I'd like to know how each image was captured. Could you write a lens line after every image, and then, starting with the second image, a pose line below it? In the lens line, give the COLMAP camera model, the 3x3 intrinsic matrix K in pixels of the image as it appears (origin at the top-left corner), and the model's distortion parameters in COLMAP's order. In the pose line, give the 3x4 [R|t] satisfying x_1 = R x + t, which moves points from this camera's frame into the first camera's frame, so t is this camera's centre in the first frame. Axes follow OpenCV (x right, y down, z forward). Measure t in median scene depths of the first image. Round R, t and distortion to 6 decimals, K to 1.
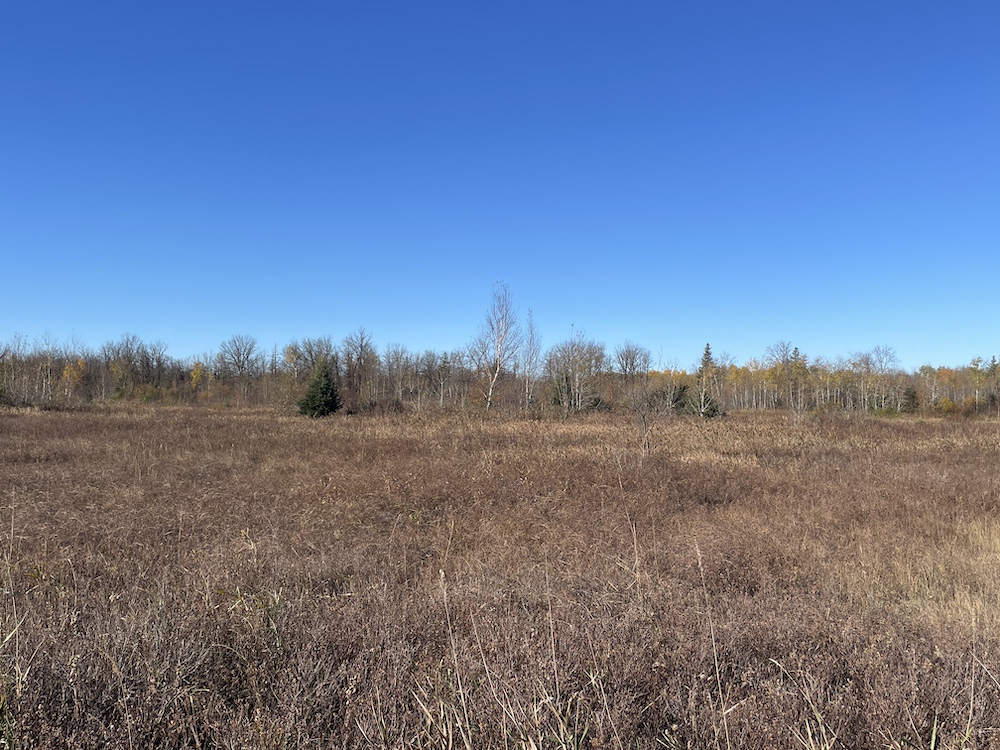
lens RADIAL K [[875.6, 0, 500.2], [0, 875.6, 376.2], [0, 0, 1]] dist [-0.003638, -0.002138]
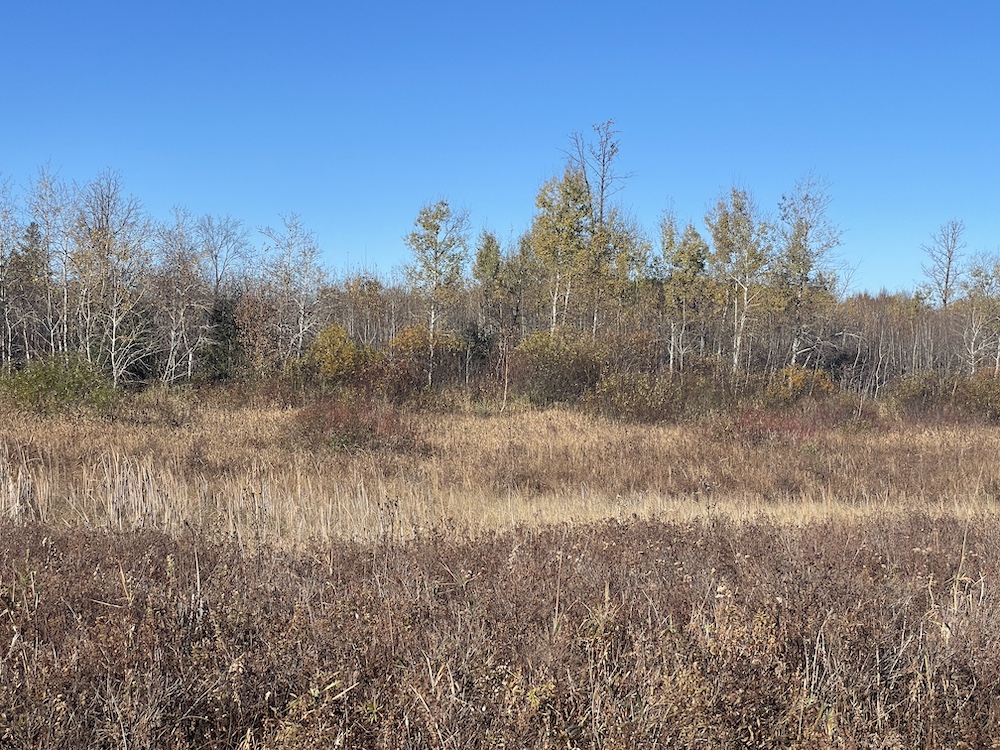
lens RADIAL K [[1573.3, 0, 500.0], [0, 1573.3, 374.5], [0, 0, 1]] dist [-0.000993, 0.000000]
pose [[0.853146, -0.002232, 0.521667, 0.277577], [-0.015800, 0.999422, 0.030116, 0.021785], [-0.521433, -0.033936, 0.852617, 0.517425]]
